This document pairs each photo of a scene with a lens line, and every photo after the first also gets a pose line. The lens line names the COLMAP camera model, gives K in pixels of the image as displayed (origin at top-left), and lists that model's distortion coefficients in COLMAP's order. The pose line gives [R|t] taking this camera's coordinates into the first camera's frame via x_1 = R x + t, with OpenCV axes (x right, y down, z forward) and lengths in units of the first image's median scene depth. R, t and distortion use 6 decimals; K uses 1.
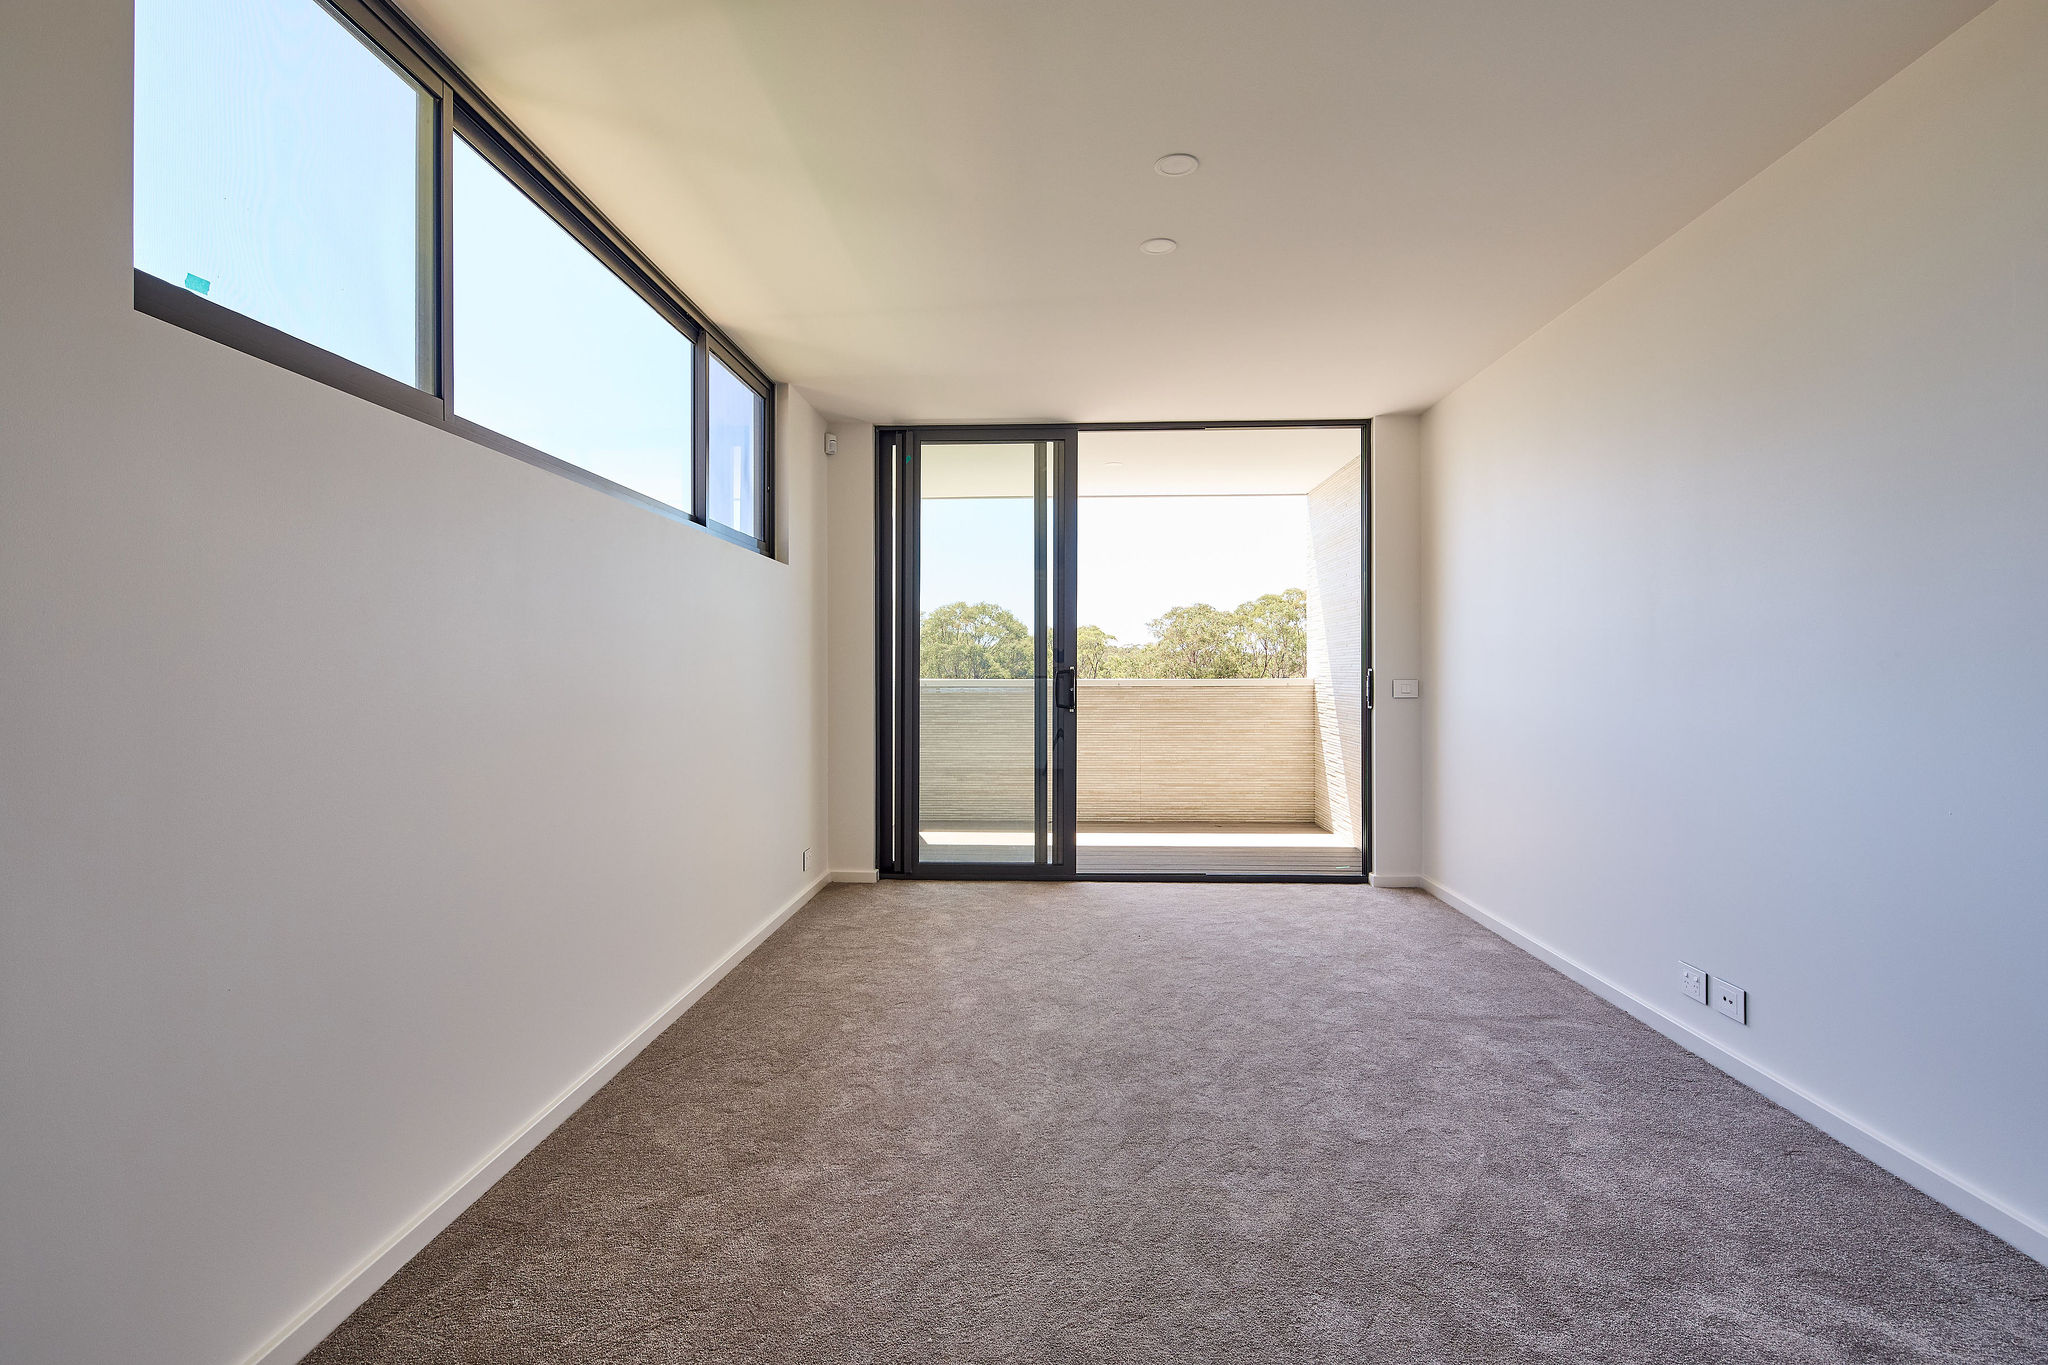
lens RADIAL K [[994.2, 0, 1021.5], [0, 994.2, 688.6], [0, 0, 1]] dist [0.004724, 0.000320]
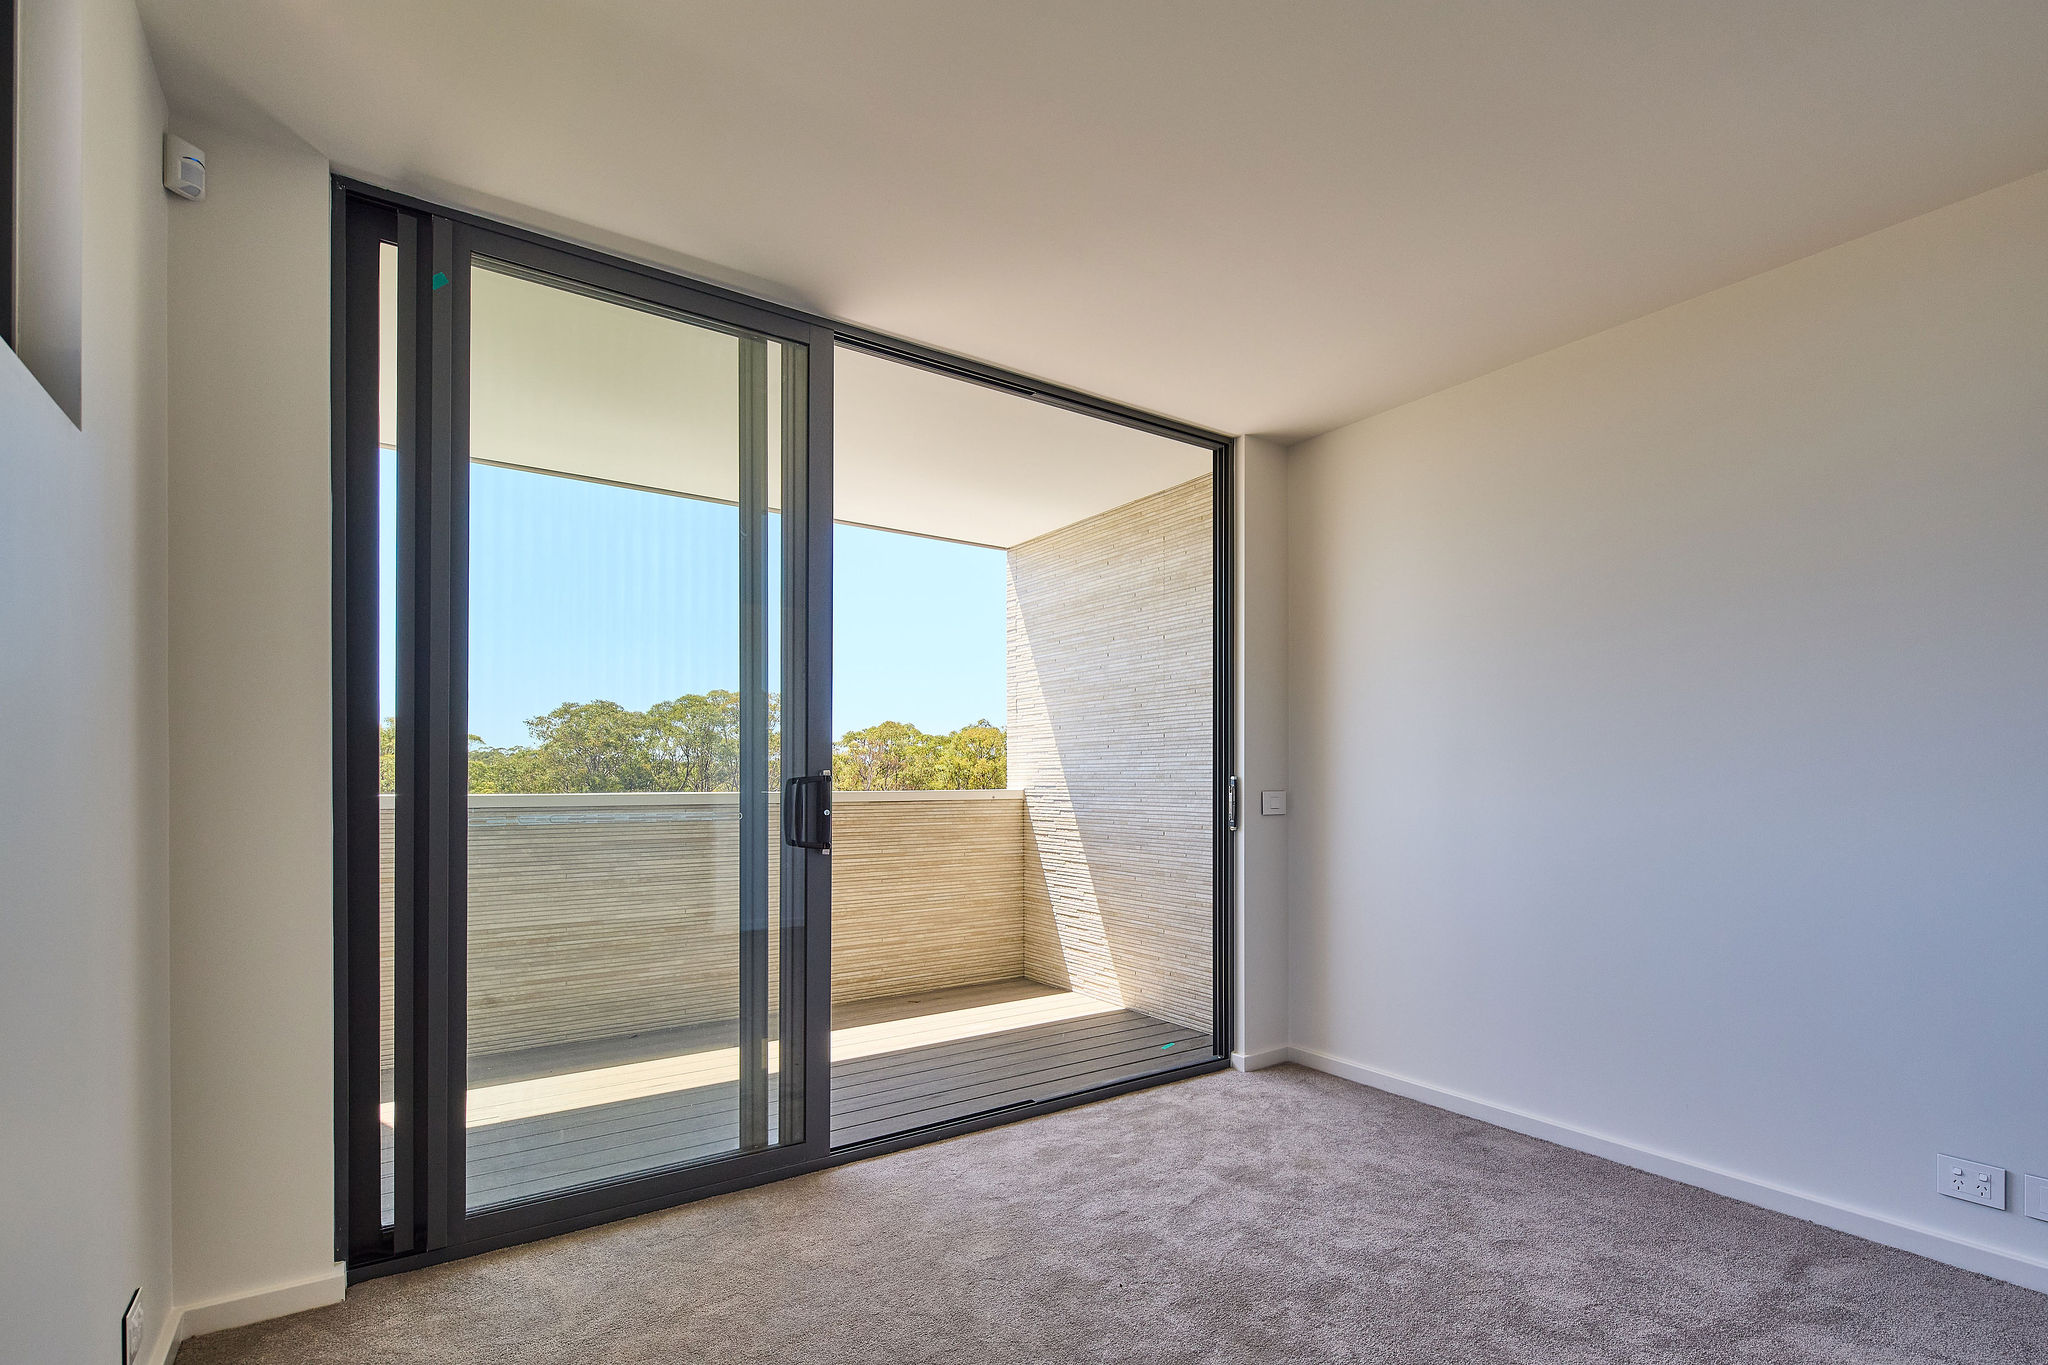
lens RADIAL K [[989.1, 0, 1201.5], [0, 989.1, 786.1], [0, 0, 1]] dist [0.003284, 0.000011]
pose [[0.740219, -0.001857, 0.672364, -0.117307], [0.010233, 0.999911, -0.008504, -0.004985], [-0.672288, 0.013175, 0.740172, 0.341100]]
